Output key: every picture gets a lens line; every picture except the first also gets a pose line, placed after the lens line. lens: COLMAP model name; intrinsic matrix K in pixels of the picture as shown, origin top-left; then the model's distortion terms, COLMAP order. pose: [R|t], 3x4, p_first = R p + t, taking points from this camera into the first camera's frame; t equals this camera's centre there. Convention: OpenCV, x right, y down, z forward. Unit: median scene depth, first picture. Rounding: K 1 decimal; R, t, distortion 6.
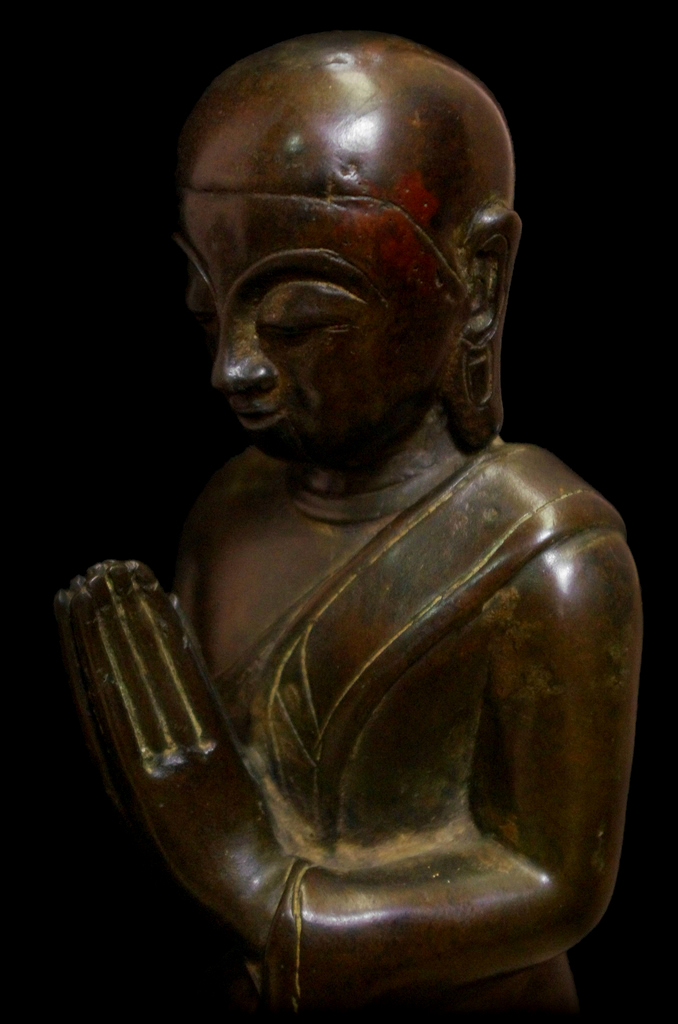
lens RADIAL K [[2219.1, 0, 337.9], [0, 2219.1, 520.0], [0, 0, 1]] dist [0.128205, 0.000000]
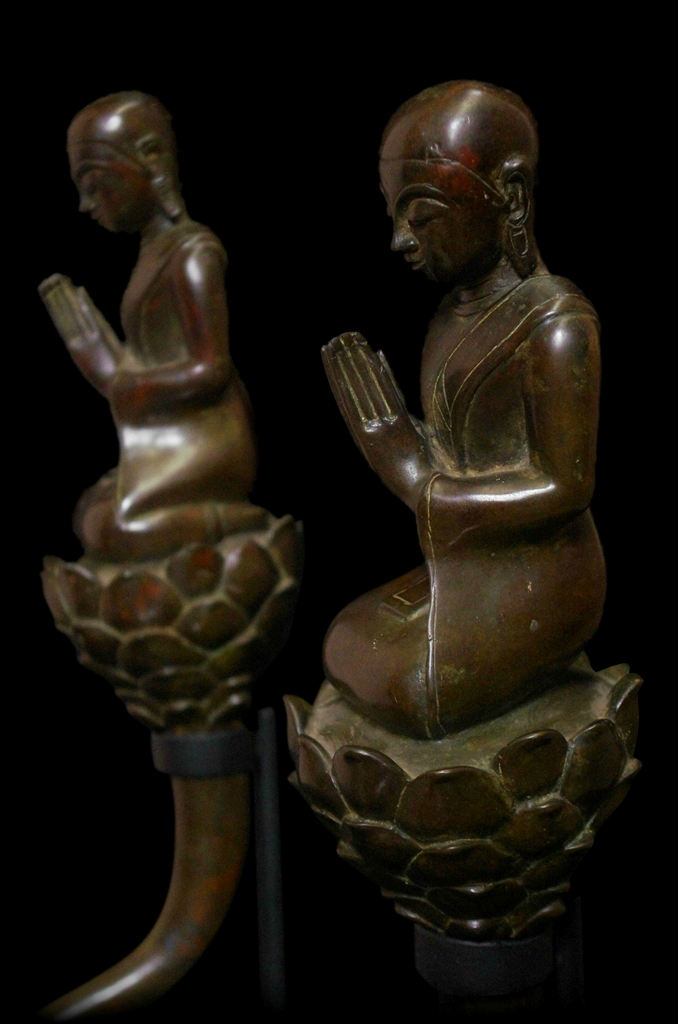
lens RADIAL K [[1901.3, 0, 332.5], [0, 1901.3, 520.4], [0, 0, 1]] dist [0.073996, 0.000000]
pose [[0.922809, 0.012981, -0.385038, 0.604112], [0.002233, 0.999235, 0.039040, 0.129471], [0.385251, -0.036886, 0.922075, -0.739654]]
